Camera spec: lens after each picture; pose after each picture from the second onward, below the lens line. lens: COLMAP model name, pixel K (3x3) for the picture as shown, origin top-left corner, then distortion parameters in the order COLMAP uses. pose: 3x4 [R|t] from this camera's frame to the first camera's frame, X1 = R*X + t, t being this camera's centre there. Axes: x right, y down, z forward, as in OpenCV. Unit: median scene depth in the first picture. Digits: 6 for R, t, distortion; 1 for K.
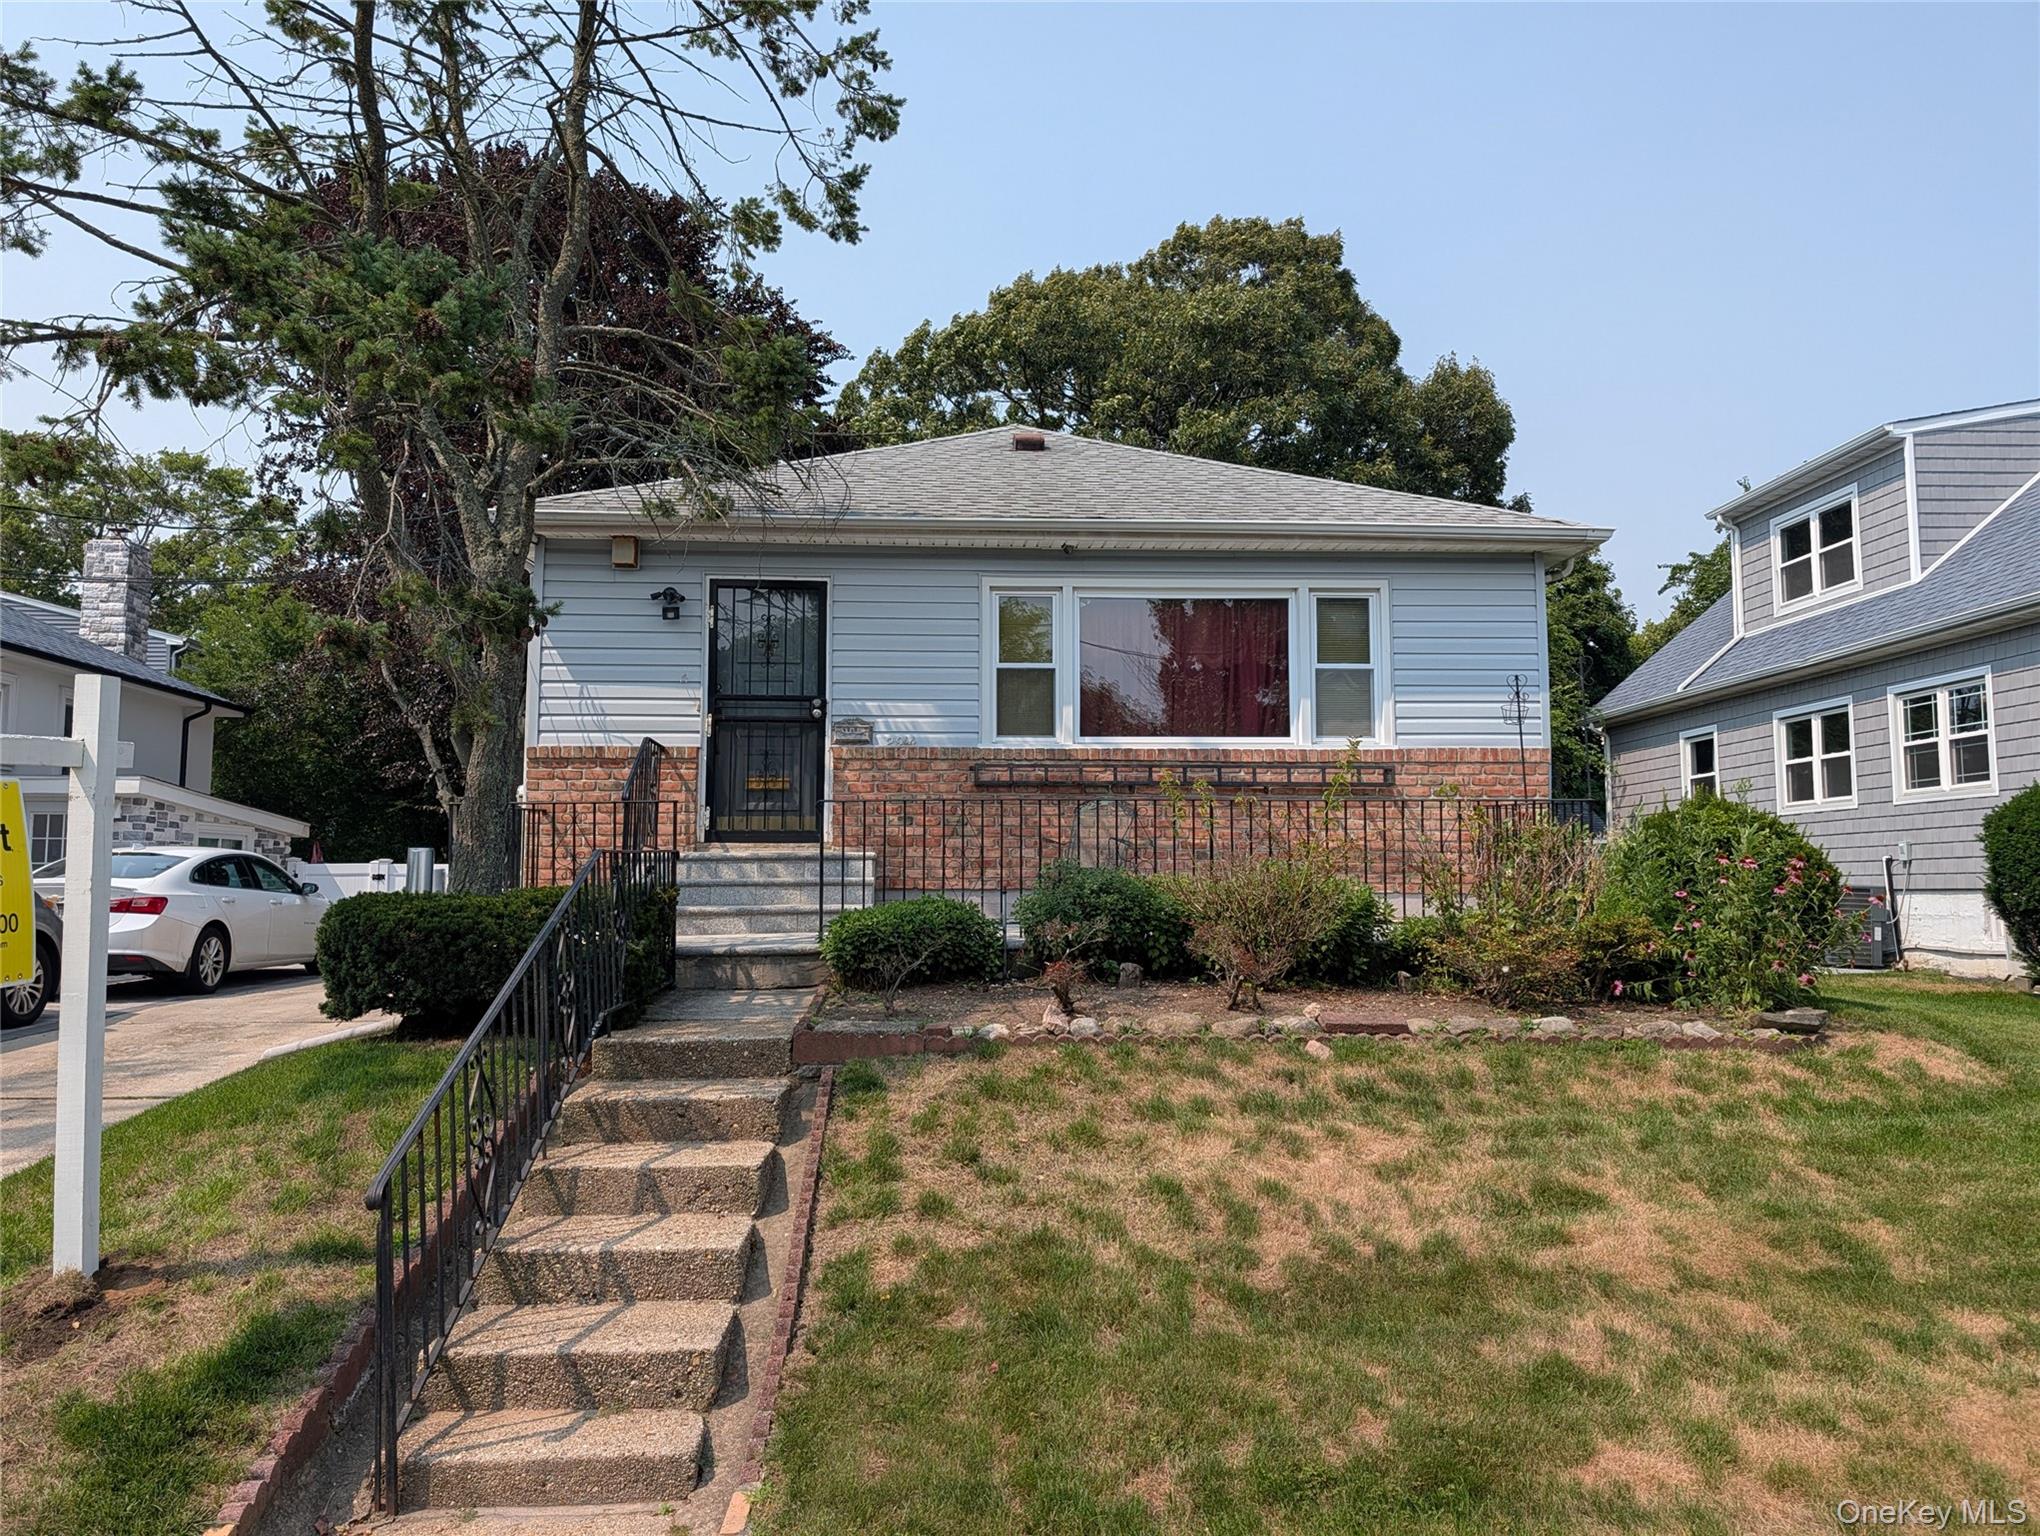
lens RADIAL K [[1413.6, 0, 1020.0], [0, 1413.6, 768.0], [0, 0, 1]] dist [0.061667, -0.001334]
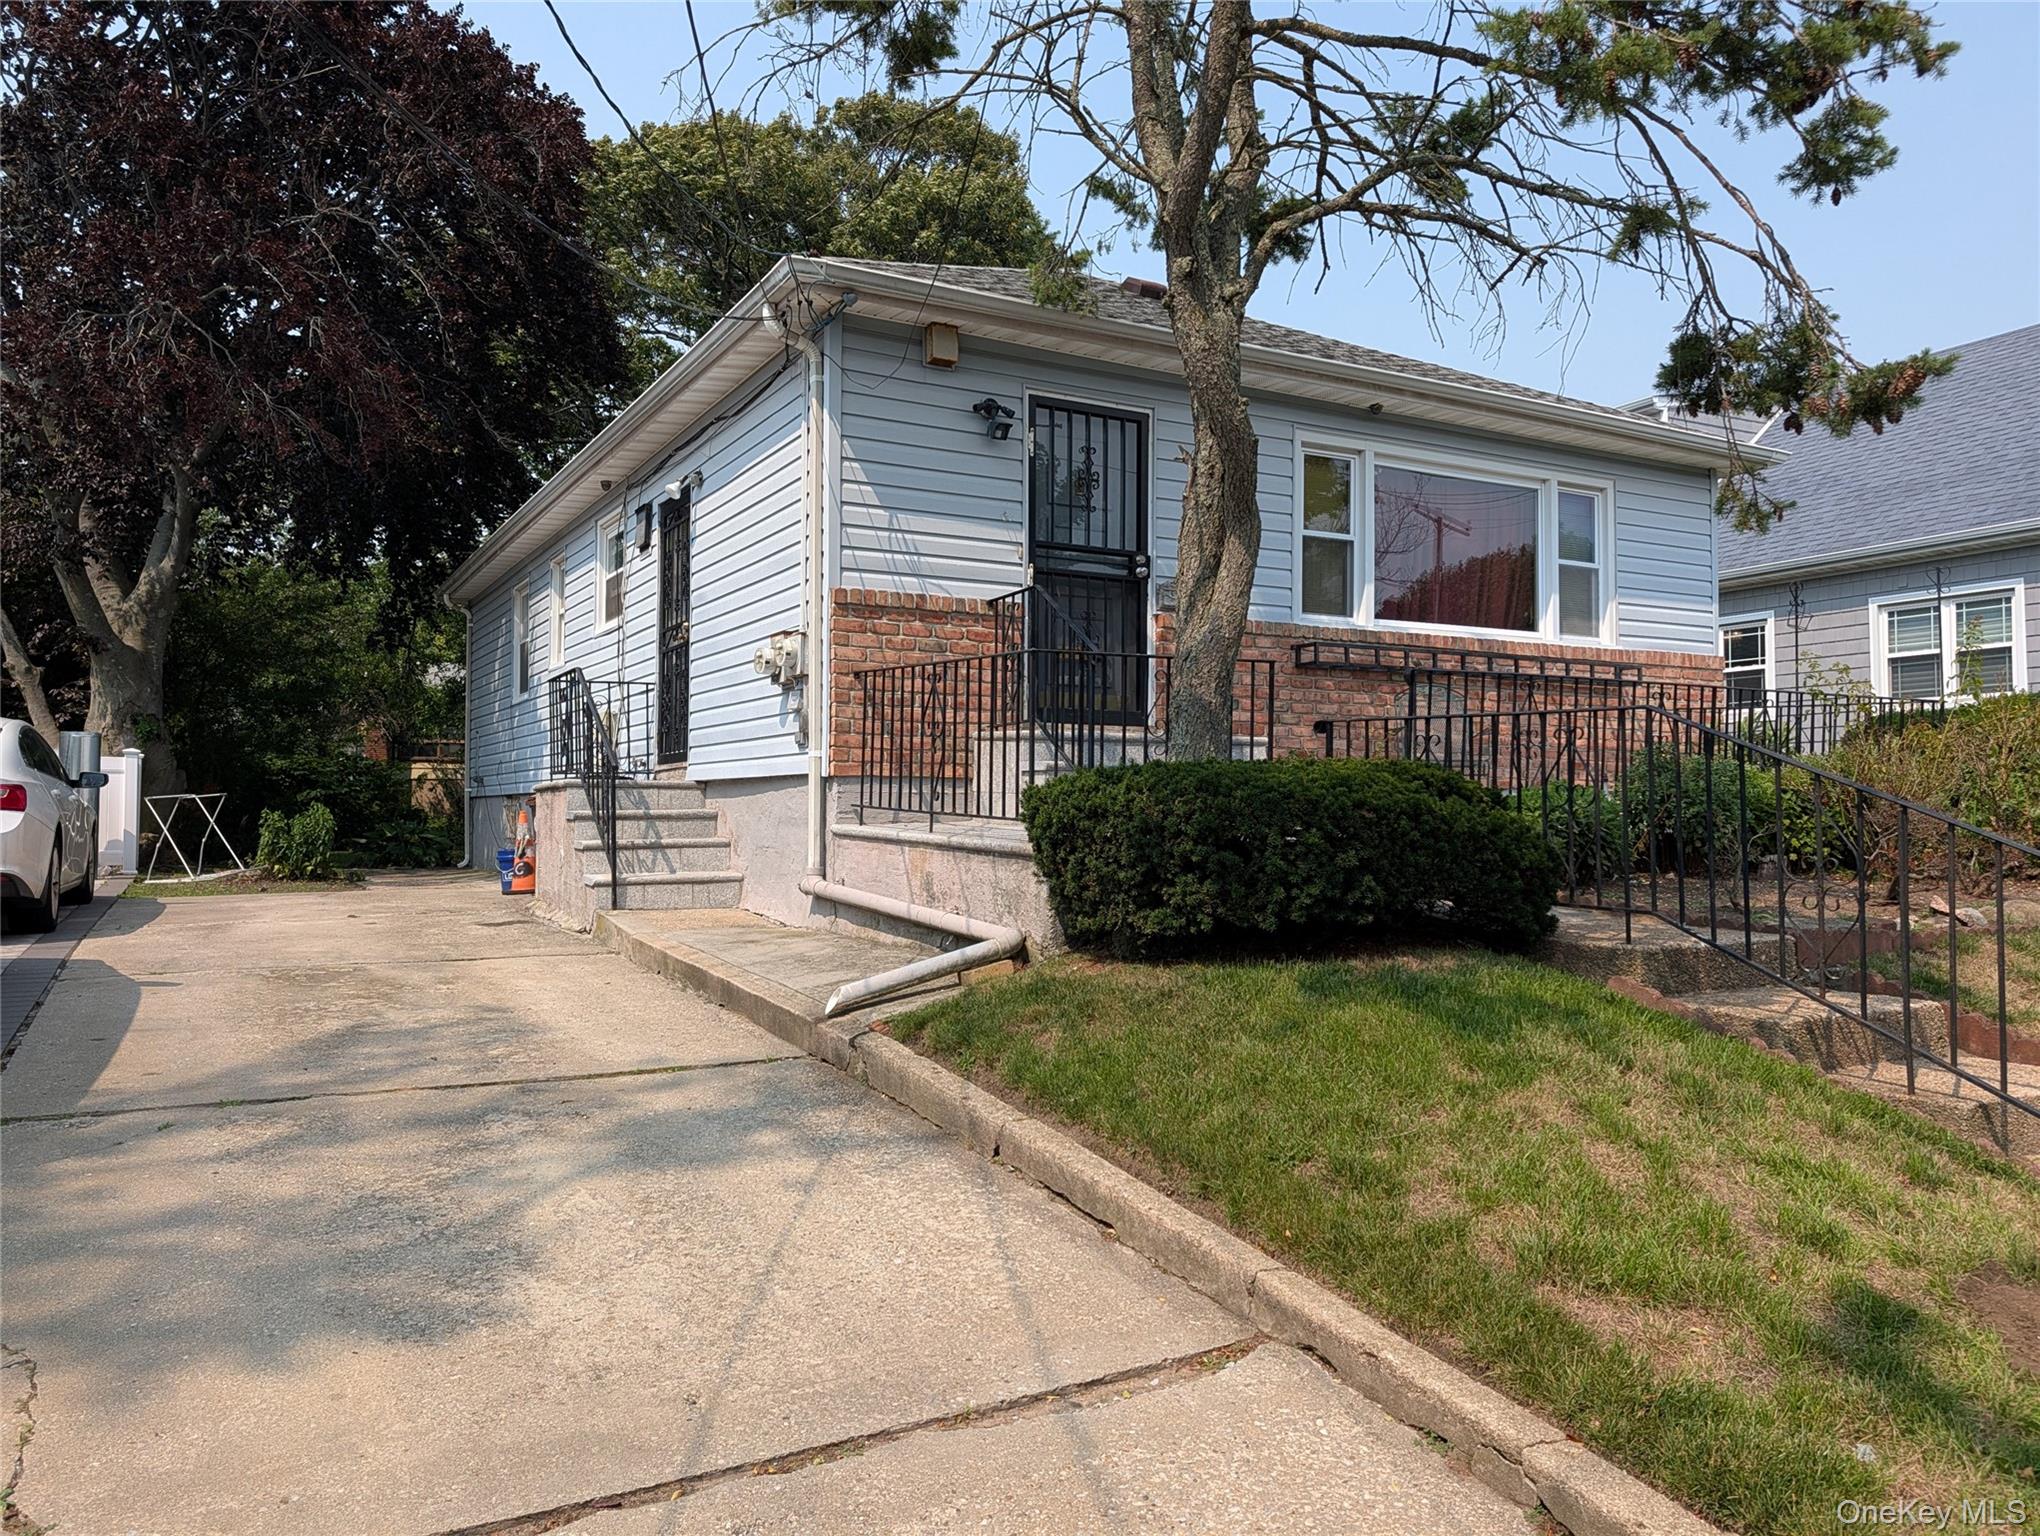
lens RADIAL K [[1413.6, 0, 1020.0], [0, 1413.6, 768.0], [0, 0, 1]] dist [0.061667, -0.001334]
pose [[0.909195, 0.017193, 0.416014, -0.547661], [-0.043755, 0.997560, 0.054398, 0.034204], [-0.414064, -0.067661, 0.907729, 0.255052]]
